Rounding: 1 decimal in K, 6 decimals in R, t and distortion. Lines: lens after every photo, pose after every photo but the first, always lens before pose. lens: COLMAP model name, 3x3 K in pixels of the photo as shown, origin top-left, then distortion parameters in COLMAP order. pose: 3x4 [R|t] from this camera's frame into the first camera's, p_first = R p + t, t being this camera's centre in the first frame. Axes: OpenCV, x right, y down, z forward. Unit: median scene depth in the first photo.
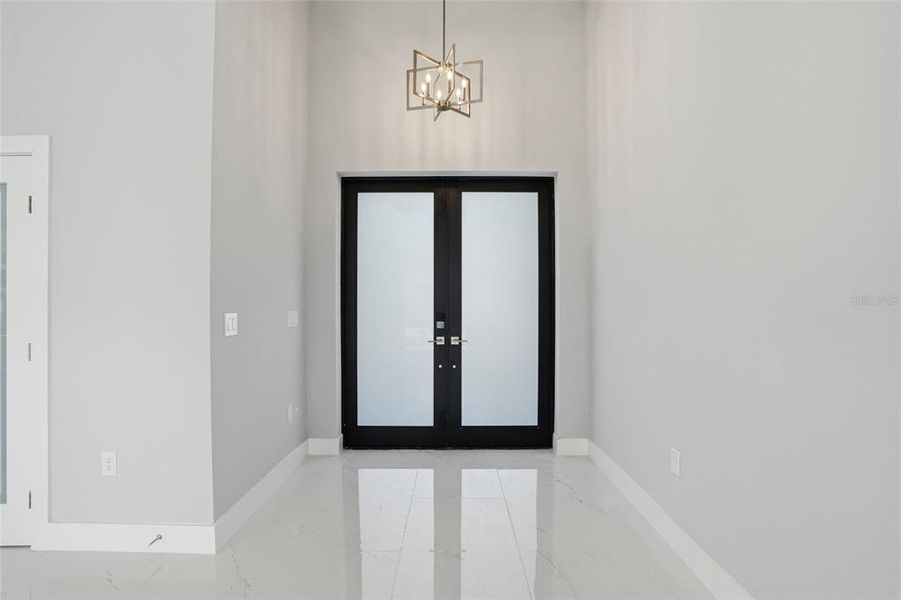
lens RADIAL K [[419.0, 0, 445.2], [0, 419.0, 301.4], [0, 0, 1]] dist [-0.067375, 0.024097]
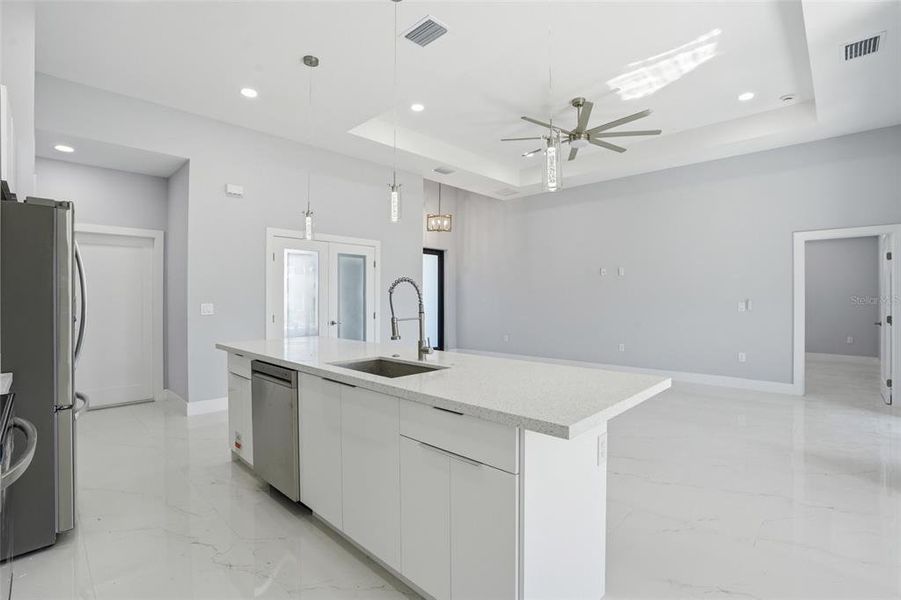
lens RADIAL K [[419.0, 0, 445.2], [0, 419.0, 301.4], [0, 0, 1]] dist [-0.067375, 0.024097]
pose [[0.682651, -0.003669, 0.730735, -1.792206], [-0.005195, 0.999938, 0.009873, -0.004361], [-0.730726, -0.010536, 0.682589, -0.876440]]
